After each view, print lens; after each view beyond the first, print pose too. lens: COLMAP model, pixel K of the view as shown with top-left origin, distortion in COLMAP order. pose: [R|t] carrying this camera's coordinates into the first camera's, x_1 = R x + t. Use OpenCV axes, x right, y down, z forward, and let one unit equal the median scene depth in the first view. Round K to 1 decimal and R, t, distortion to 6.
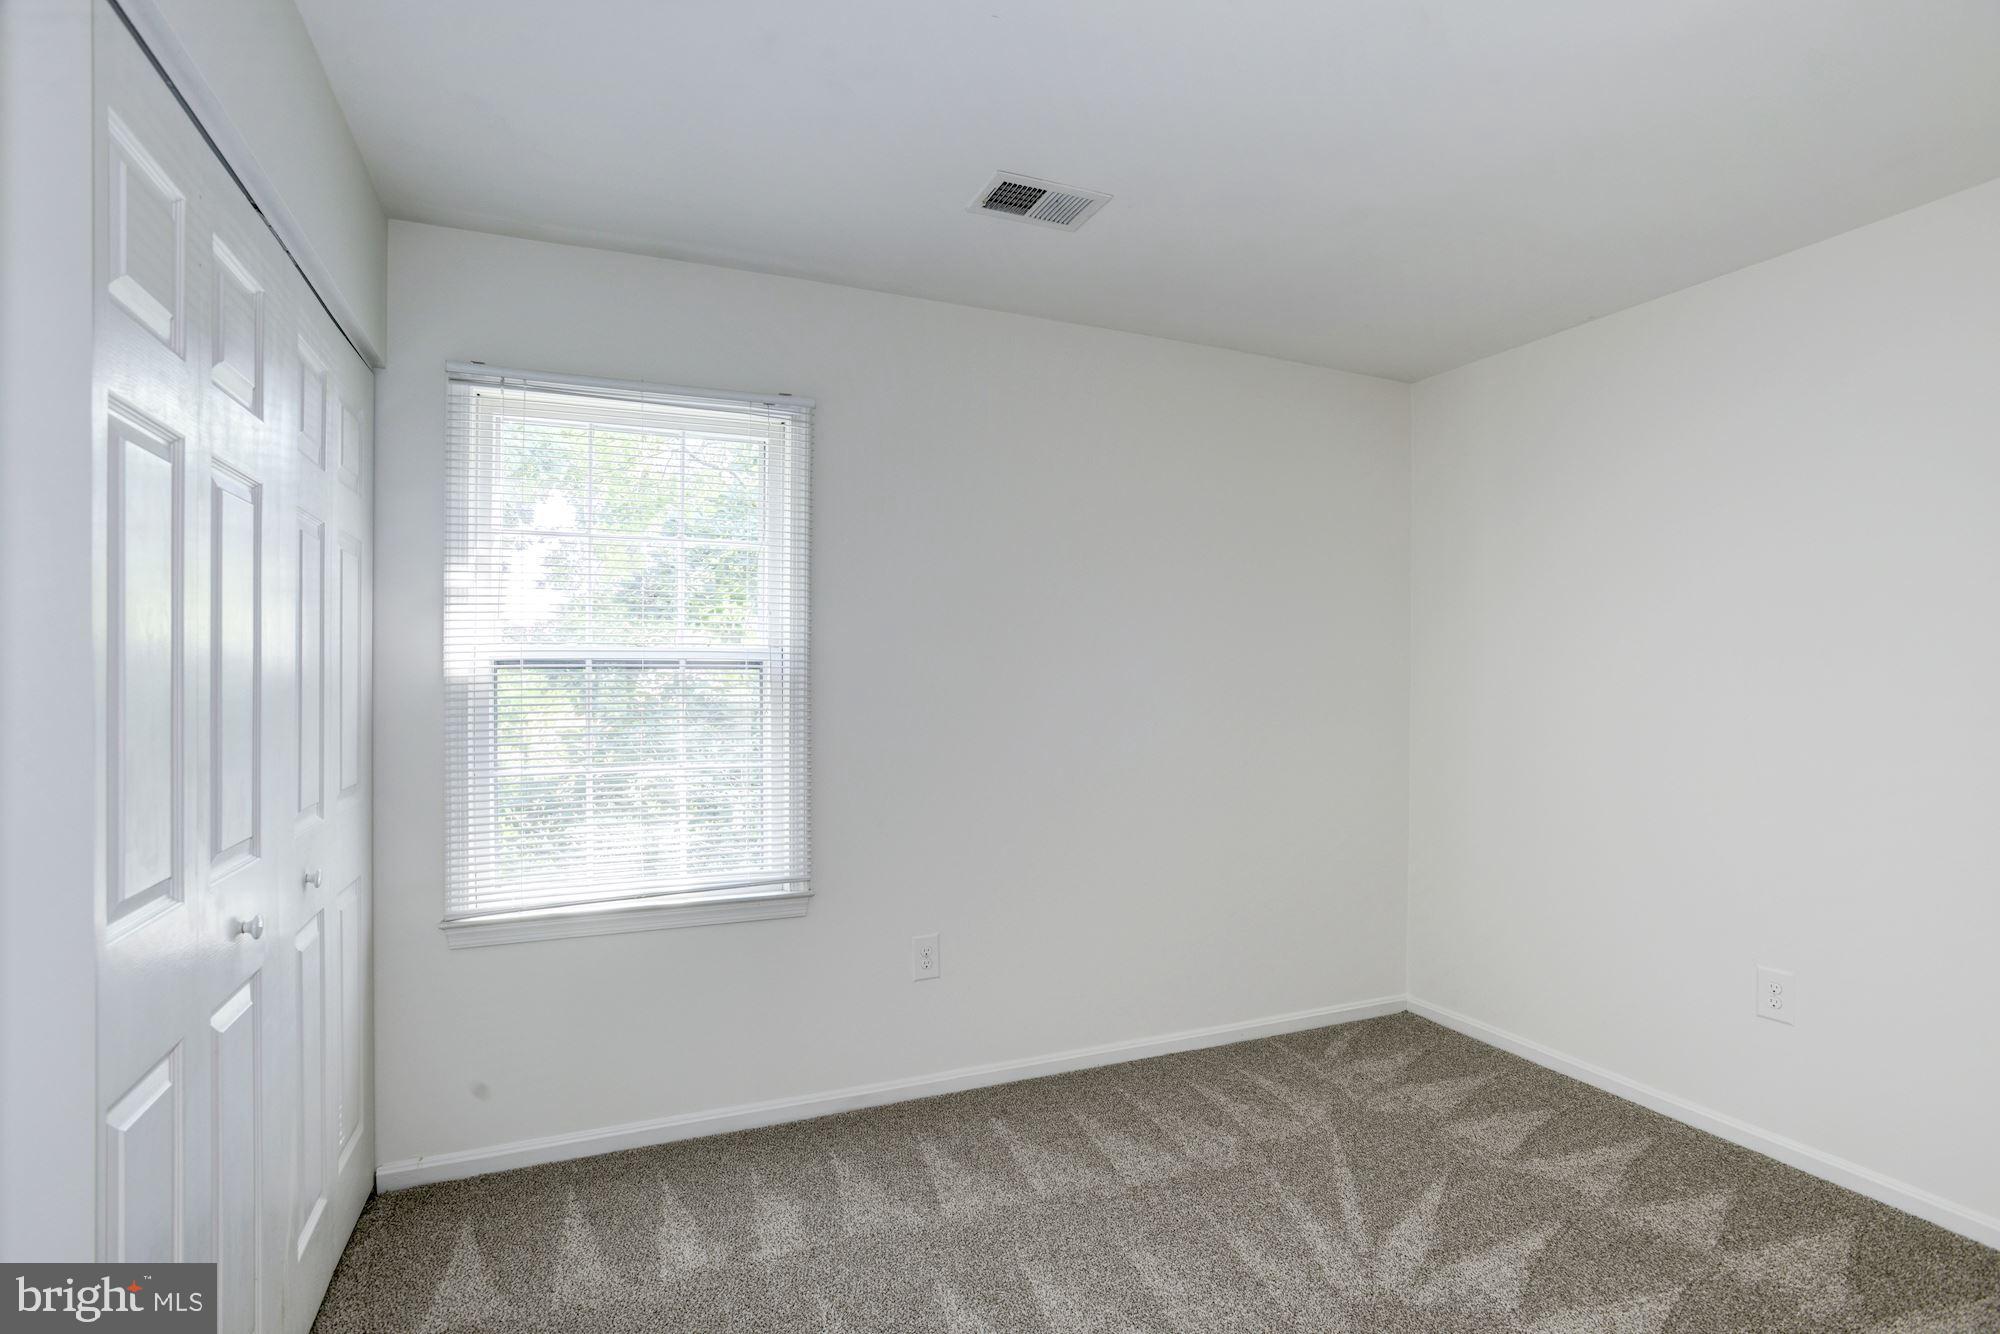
lens RADIAL K [[971.9, 0, 1003.0], [0, 971.9, 670.4], [0, 0, 1]] dist [-0.033867, 0.000805]
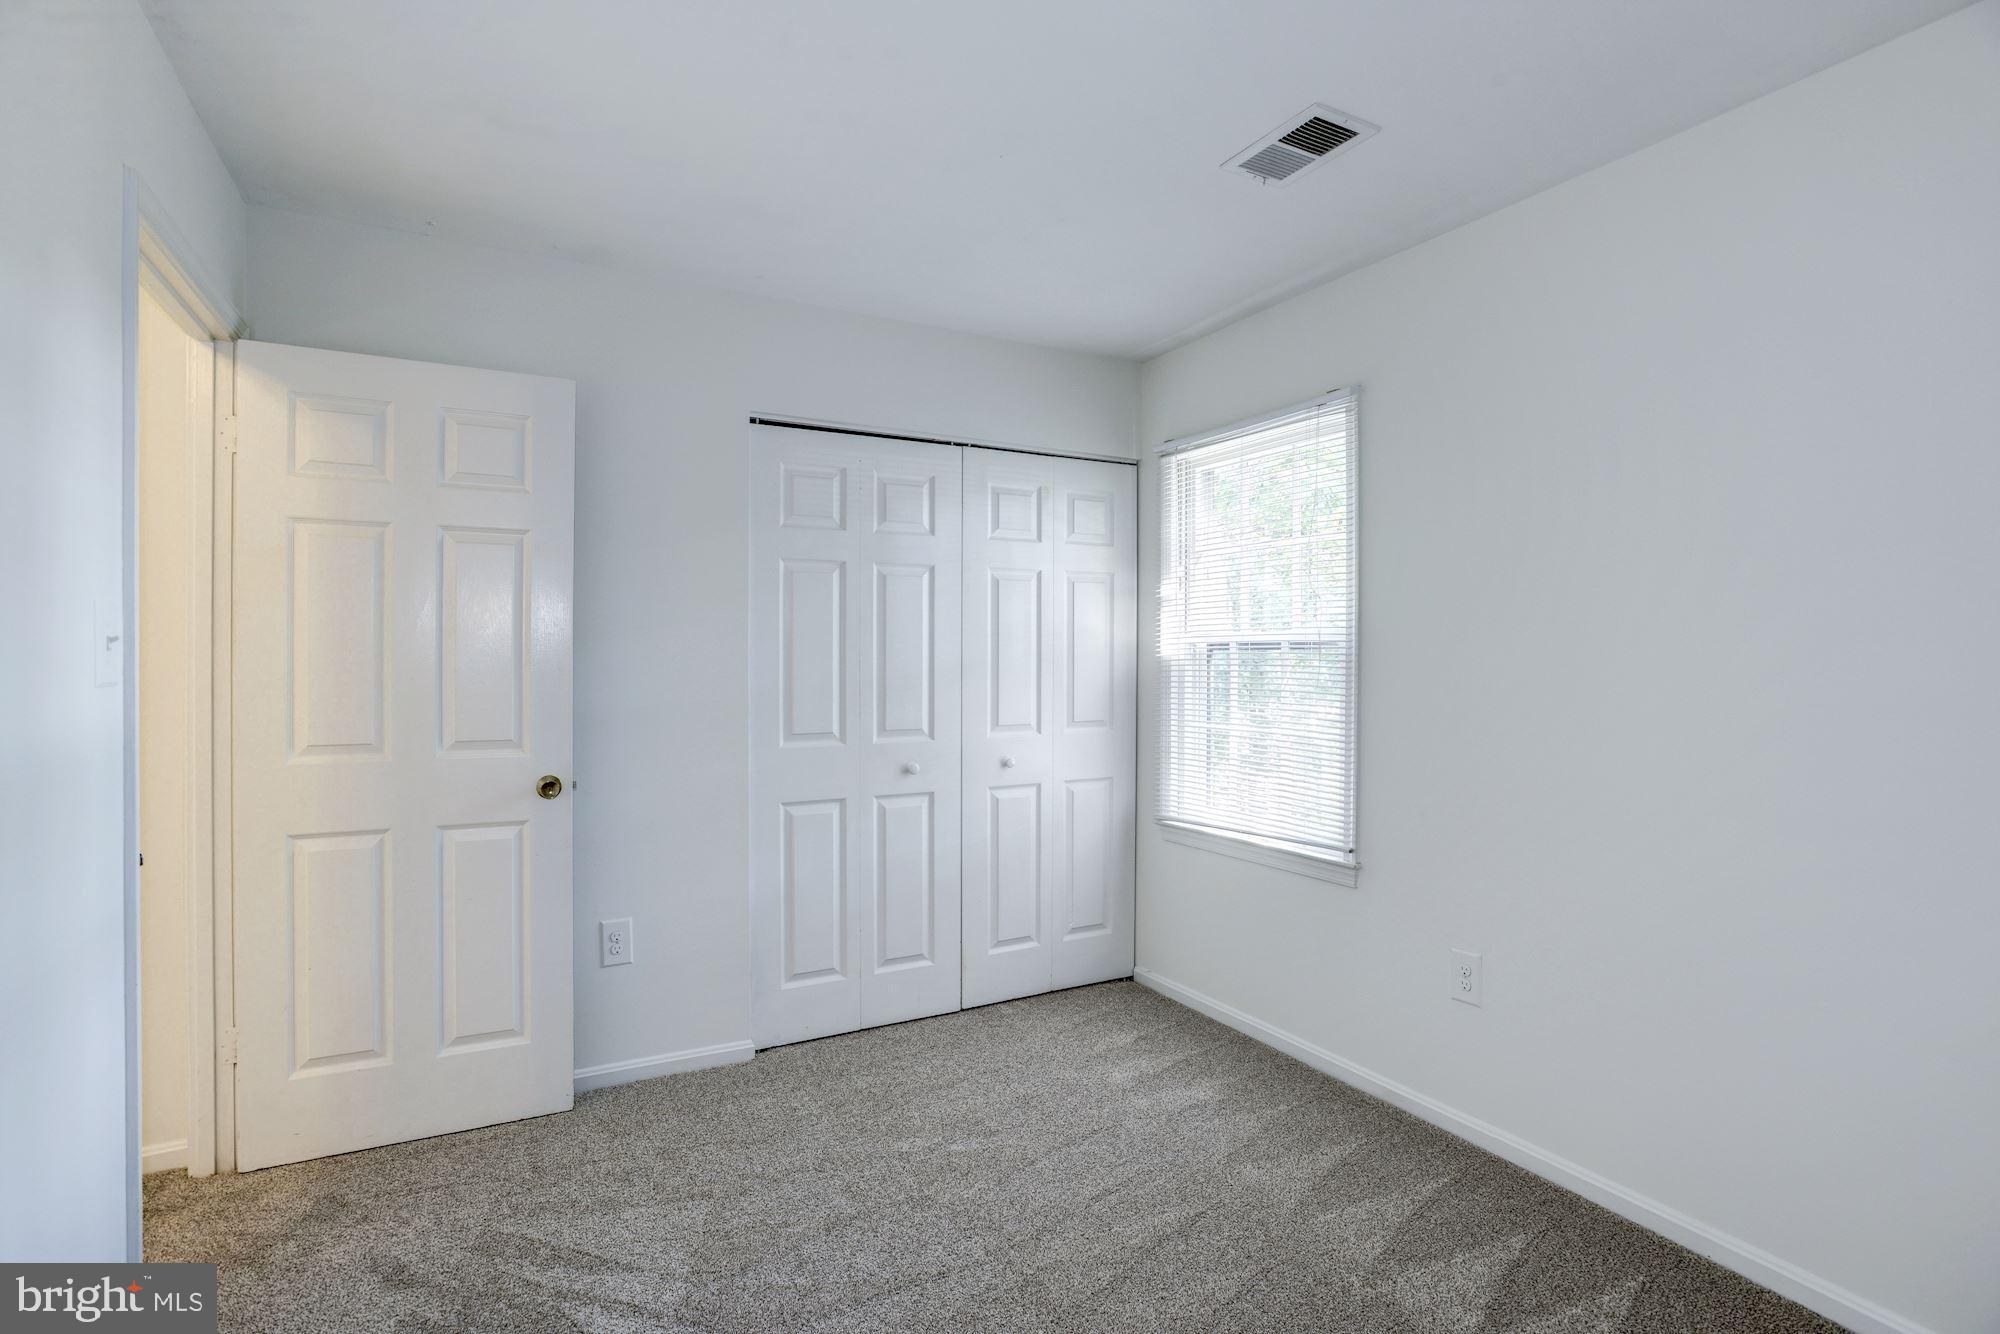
lens RADIAL K [[971.9, 0, 1002.8], [0, 971.9, 652.7], [0, 0, 1]] dist [-0.033867, 0.000805]
pose [[0.086381, -0.007251, -0.996236, 0.866325], [0.002632, 0.999972, -0.007050, 0.011441], [0.996259, -0.002013, 0.086398, 0.594982]]
